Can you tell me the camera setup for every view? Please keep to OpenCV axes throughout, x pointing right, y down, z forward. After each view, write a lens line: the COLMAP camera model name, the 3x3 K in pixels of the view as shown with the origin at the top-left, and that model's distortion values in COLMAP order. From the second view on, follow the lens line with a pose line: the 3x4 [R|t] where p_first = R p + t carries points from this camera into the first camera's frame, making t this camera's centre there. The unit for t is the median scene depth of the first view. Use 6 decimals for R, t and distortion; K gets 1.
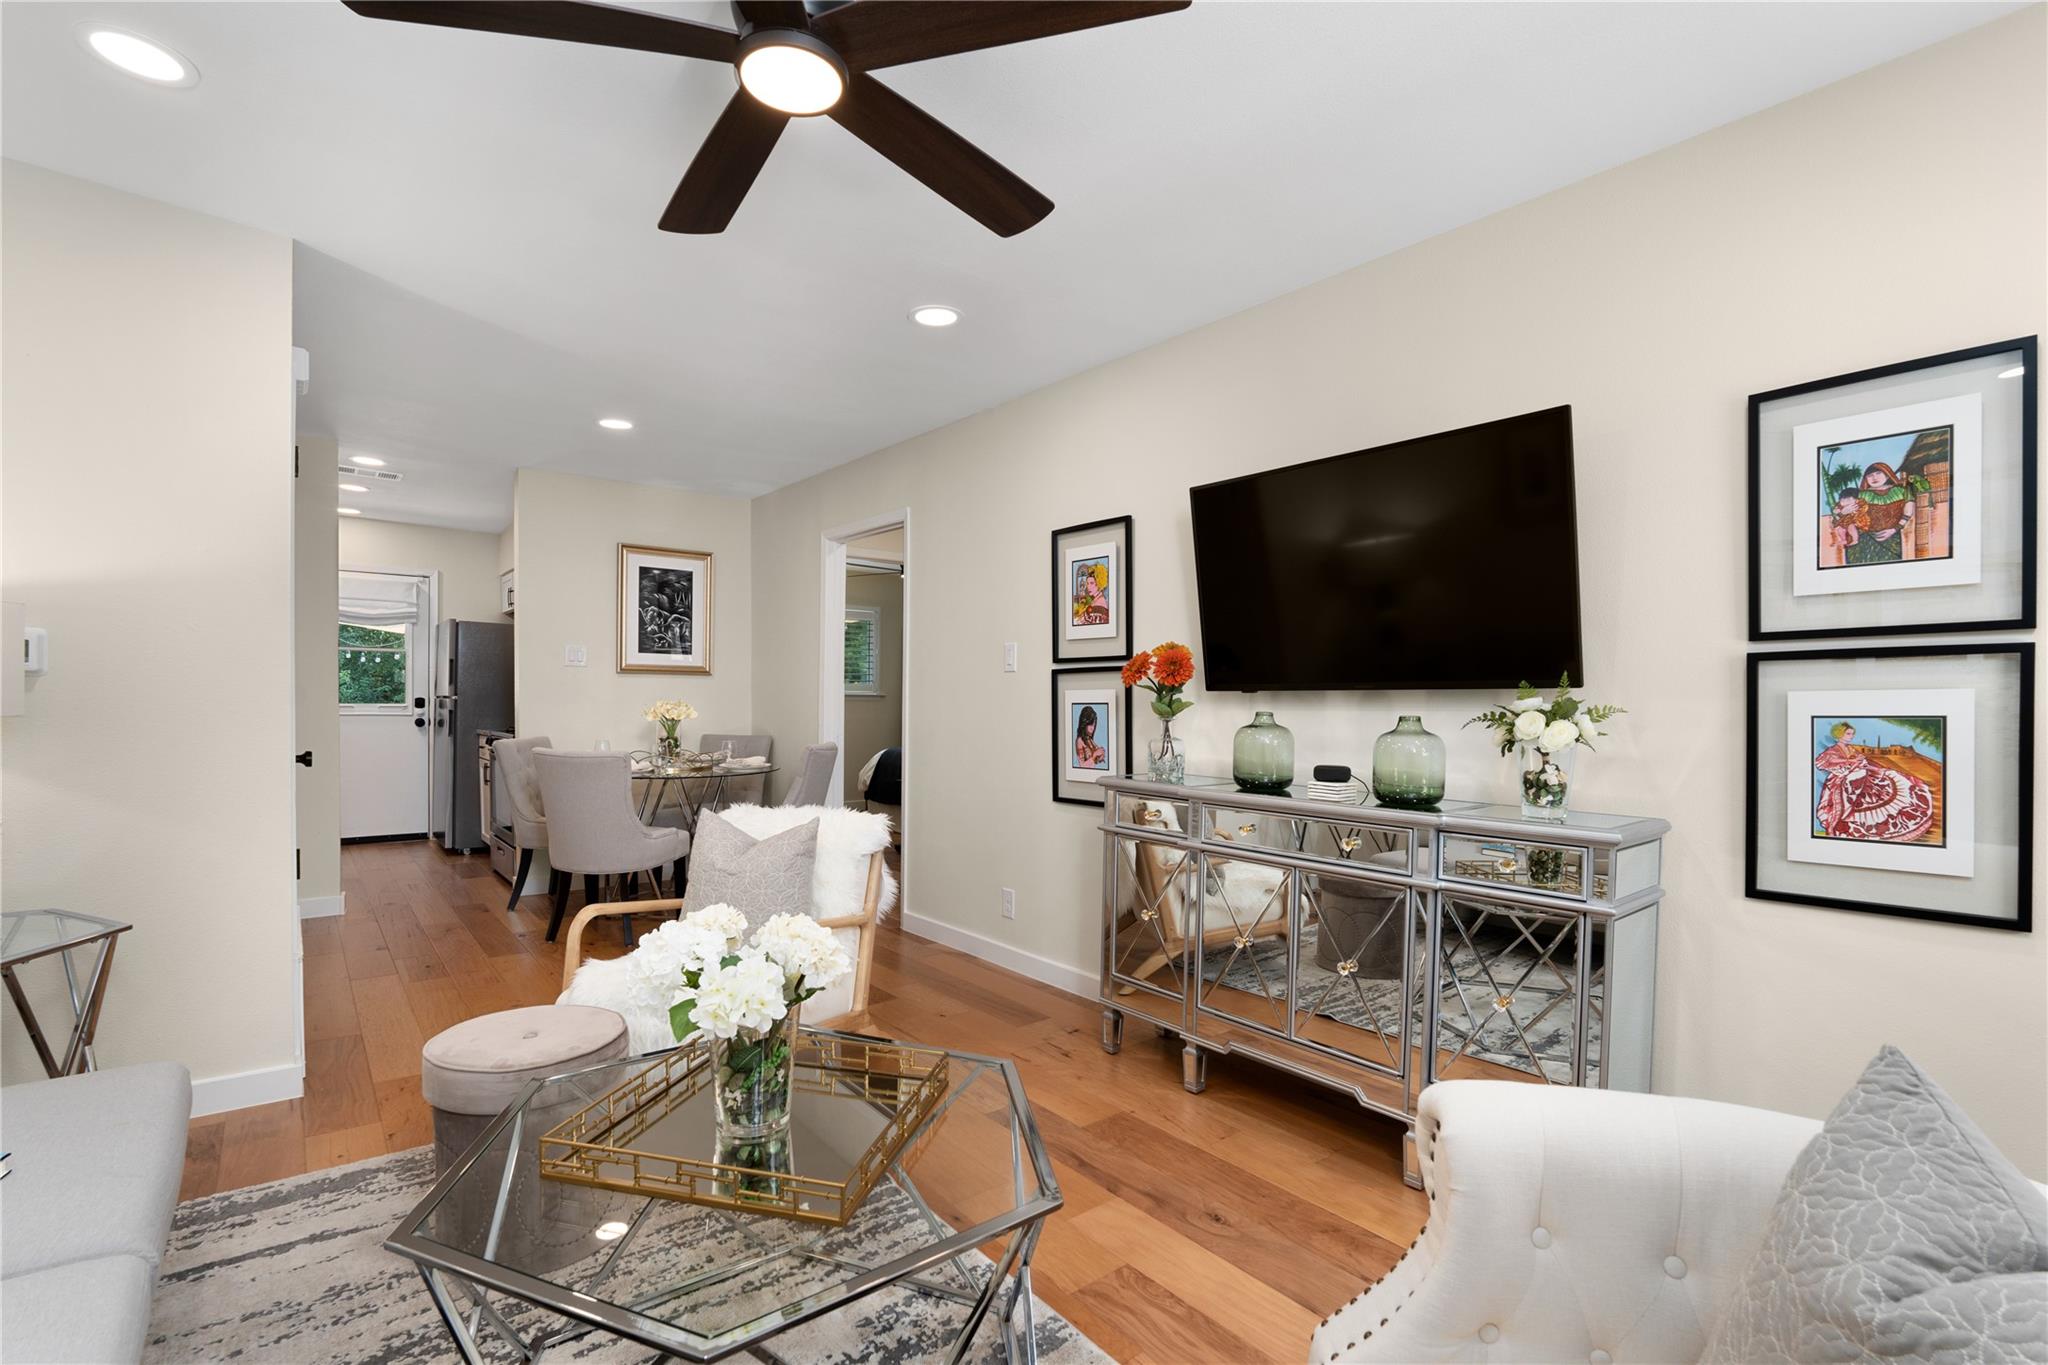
lens RADIAL K [[928.6, 0, 1029.1], [0, 928.6, 697.5], [0, 0, 1]] dist [-0.000568, 0.001060]
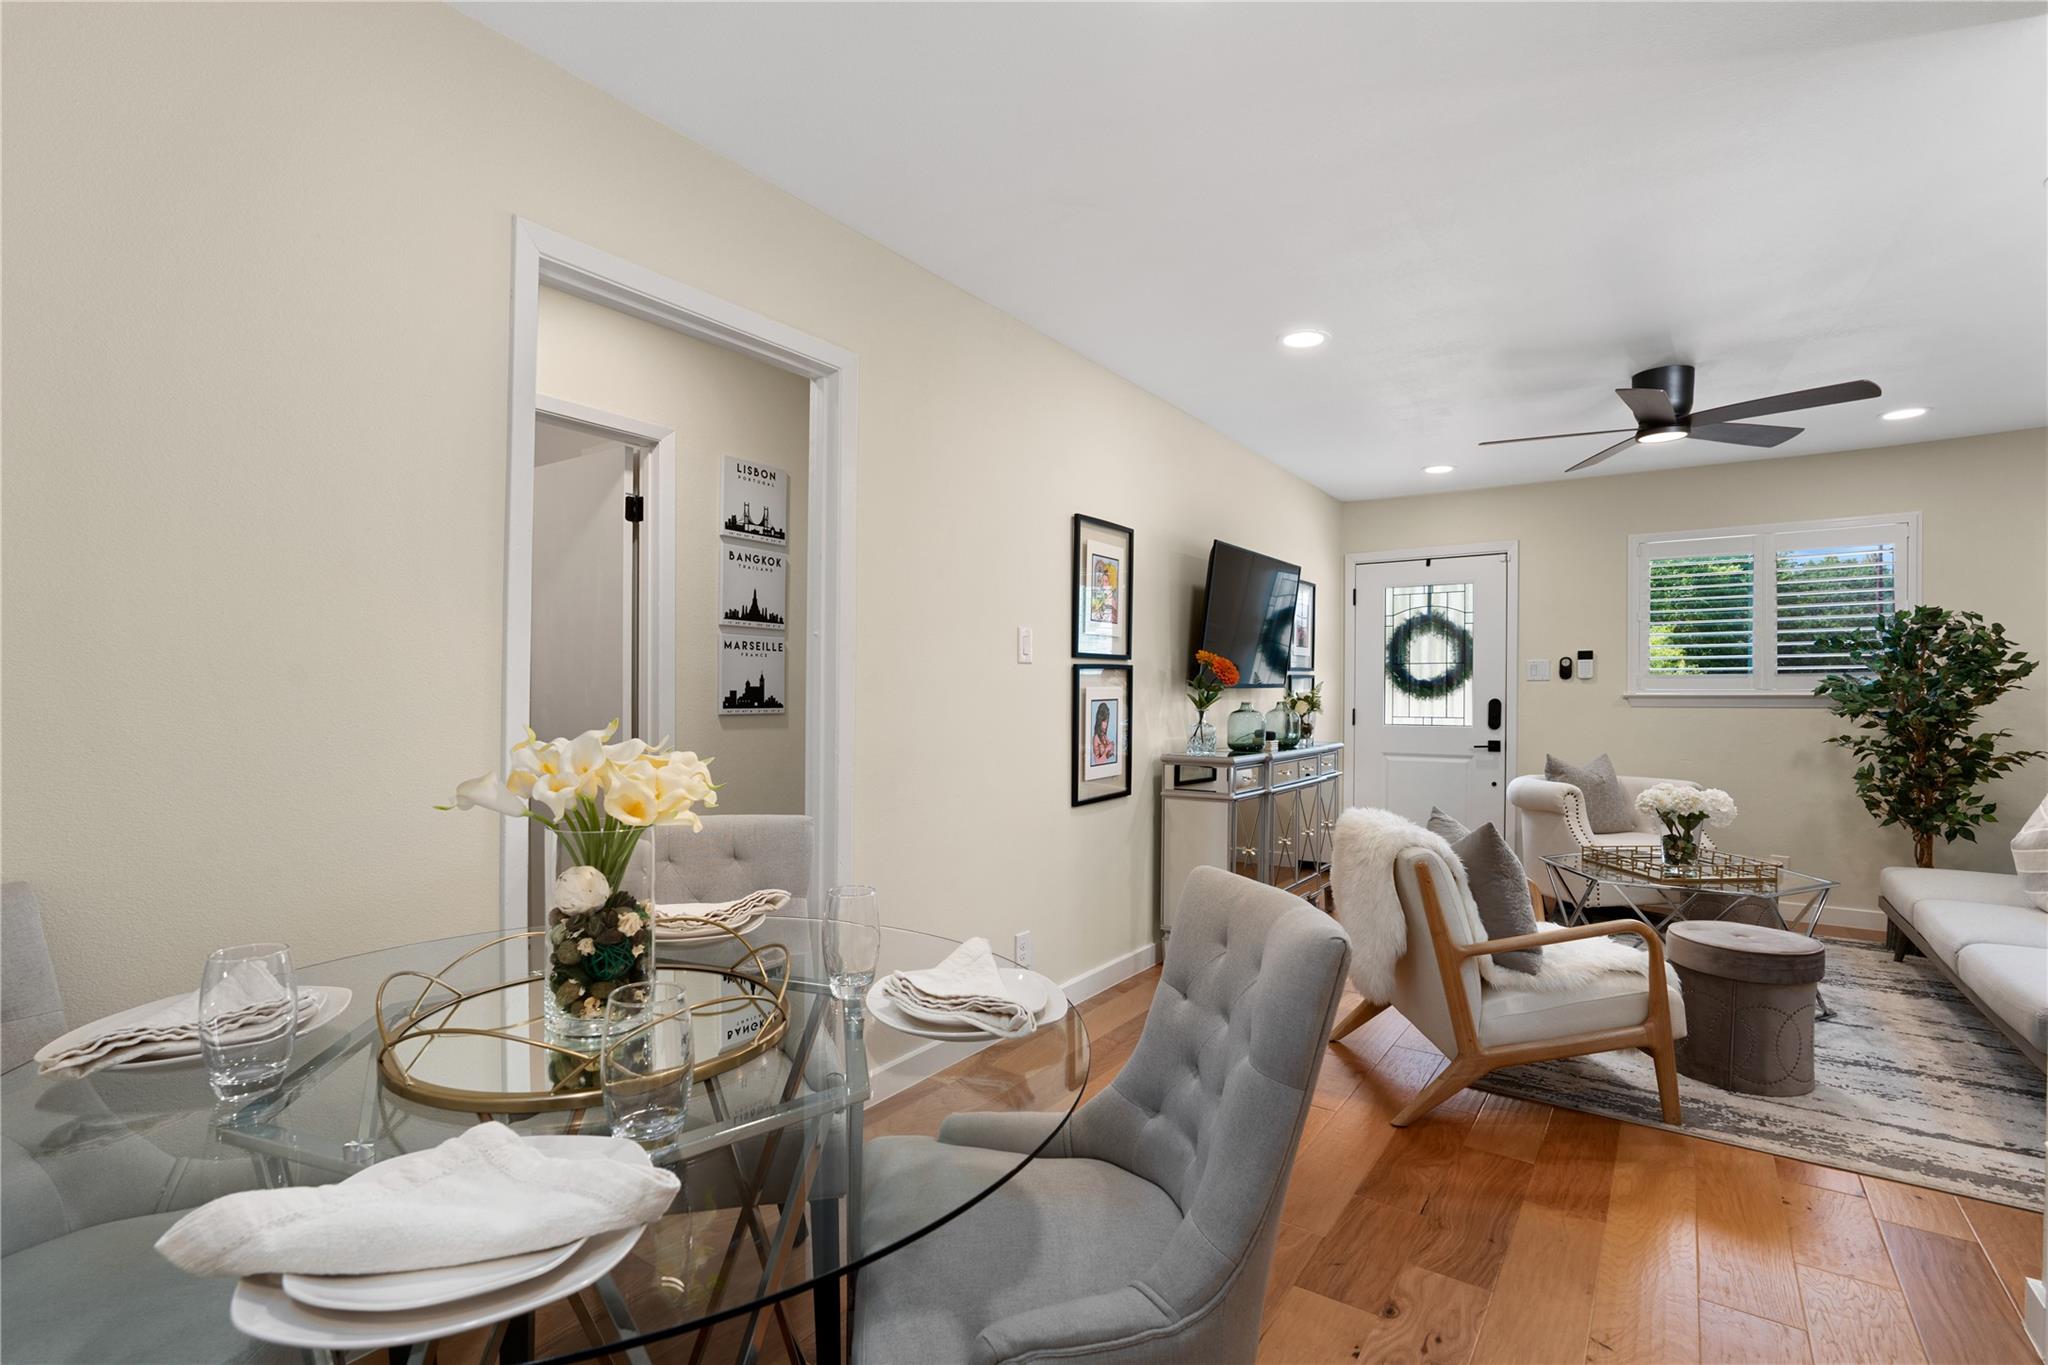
lens RADIAL K [[928.6, 0, 1036.2], [0, 928.6, 683.8], [0, 0, 1]] dist [-0.000568, 0.001060]
pose [[-0.279891, -0.010873, 0.959970, -0.869521], [-0.008983, 0.999922, 0.008706, -0.018871], [-0.959990, -0.006187, -0.279967, 1.329472]]
